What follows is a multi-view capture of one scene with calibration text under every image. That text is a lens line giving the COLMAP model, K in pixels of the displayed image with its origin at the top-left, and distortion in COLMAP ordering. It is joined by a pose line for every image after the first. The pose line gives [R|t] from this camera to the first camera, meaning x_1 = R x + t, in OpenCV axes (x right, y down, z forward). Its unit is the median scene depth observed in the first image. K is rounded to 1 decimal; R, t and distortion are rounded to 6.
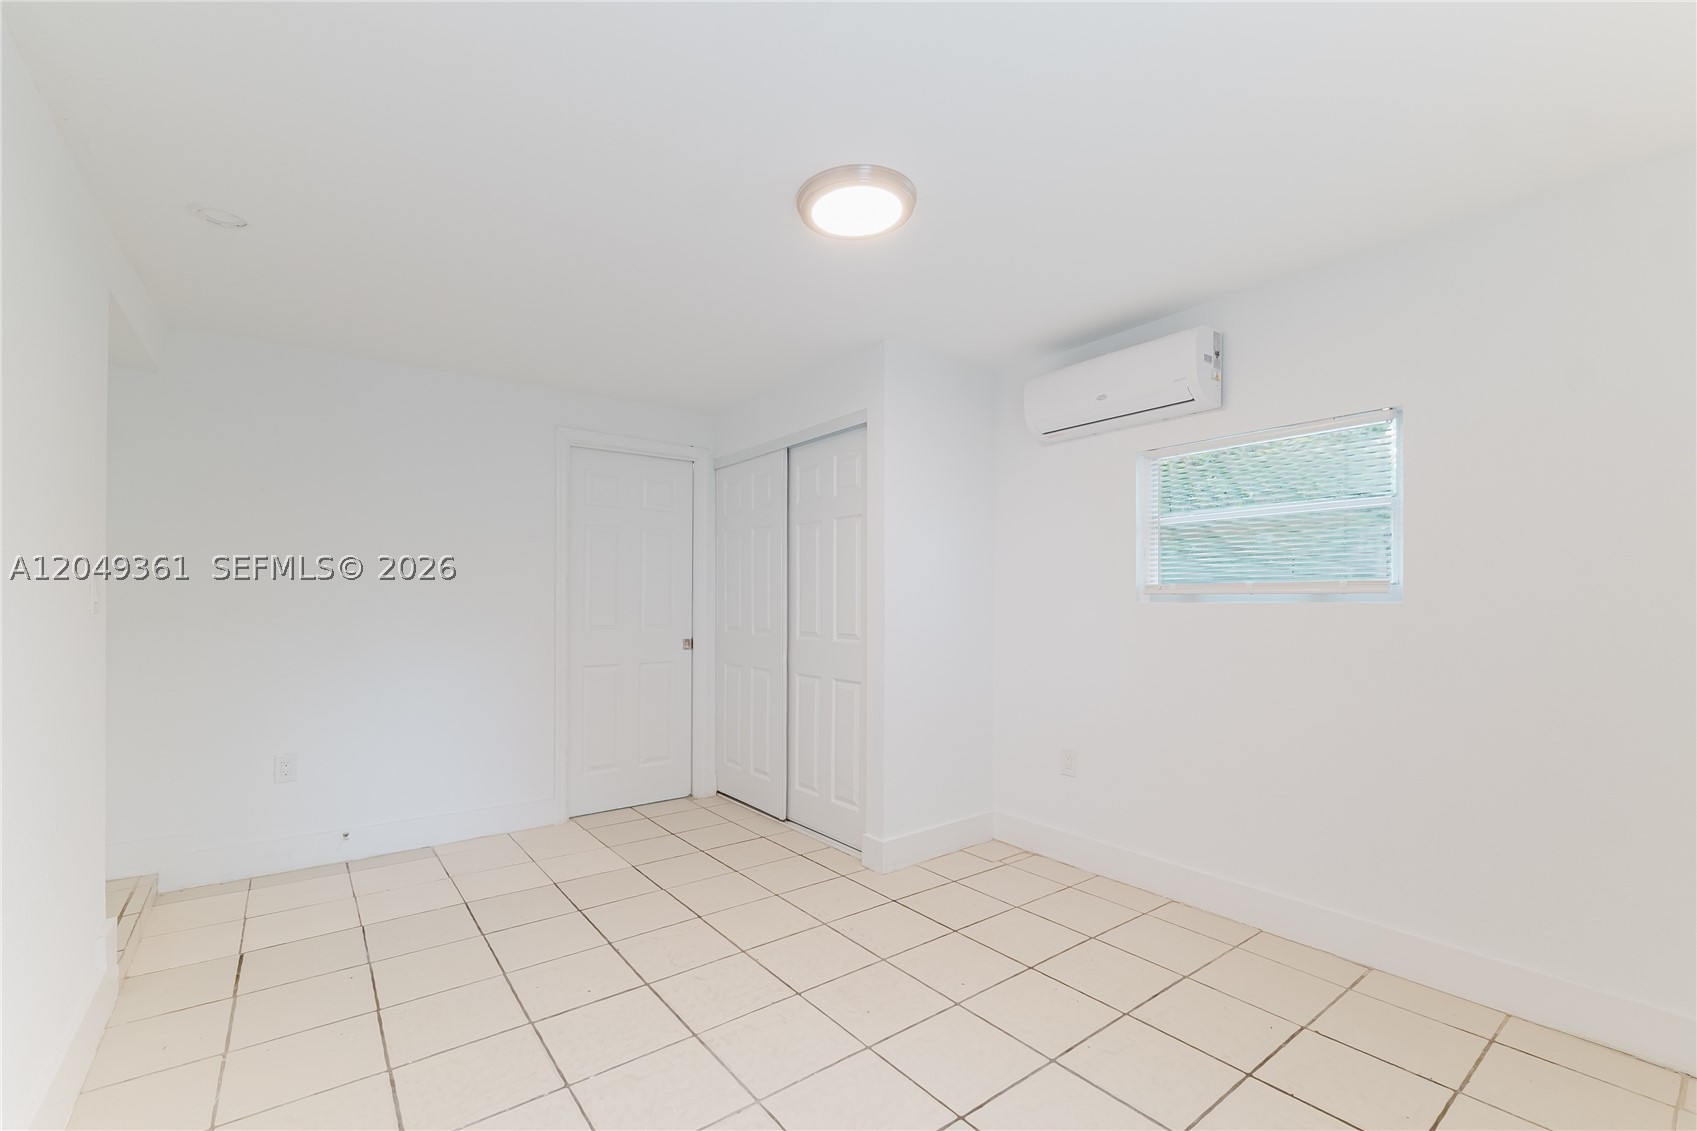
lens RADIAL K [[717.7, 0, 847.7], [0, 717.7, 622.7], [0, 0, 1]] dist [0.009961, 0.000090]
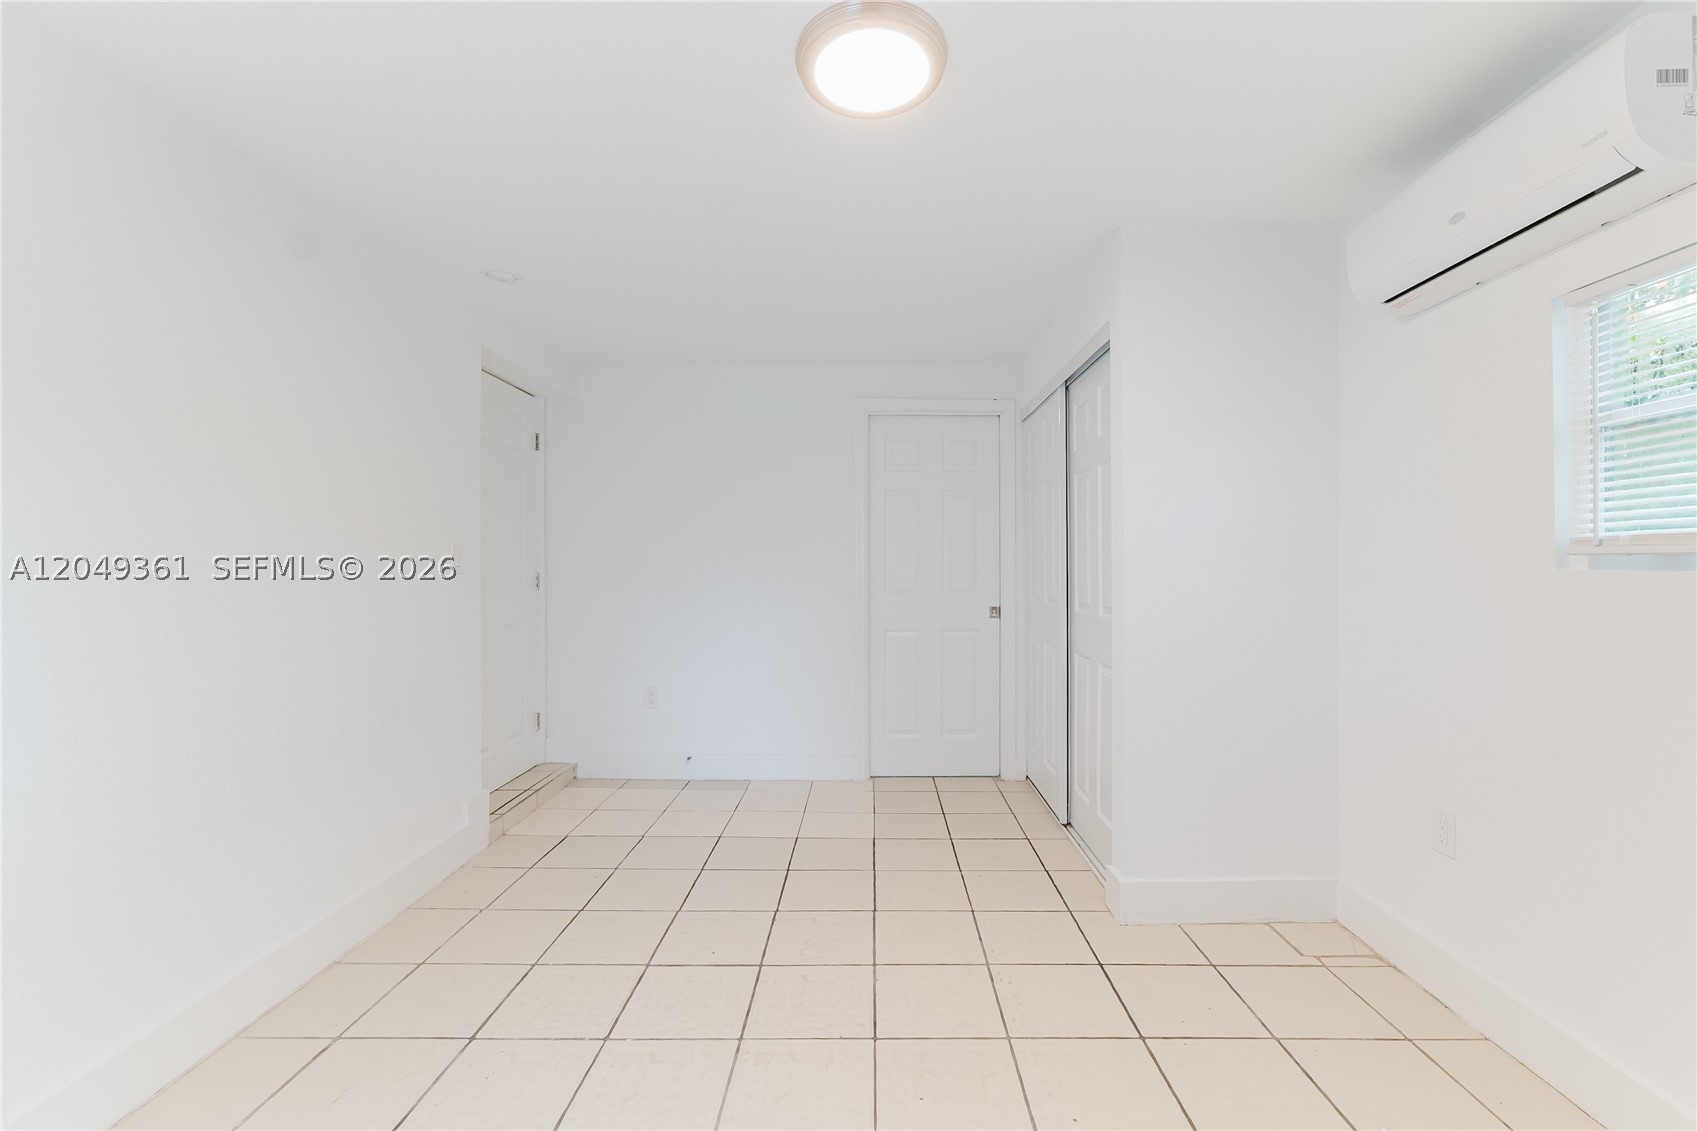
lens RADIAL K [[721.2, 0, 818.7], [0, 721.2, 570.9], [0, 0, 1]] dist [-0.000232, 0.000080]
pose [[0.794001, 0.004001, -0.607903, 0.202437], [-0.016303, 0.999759, -0.014714, -0.006914], [0.607698, 0.021594, 0.793875, 0.148519]]
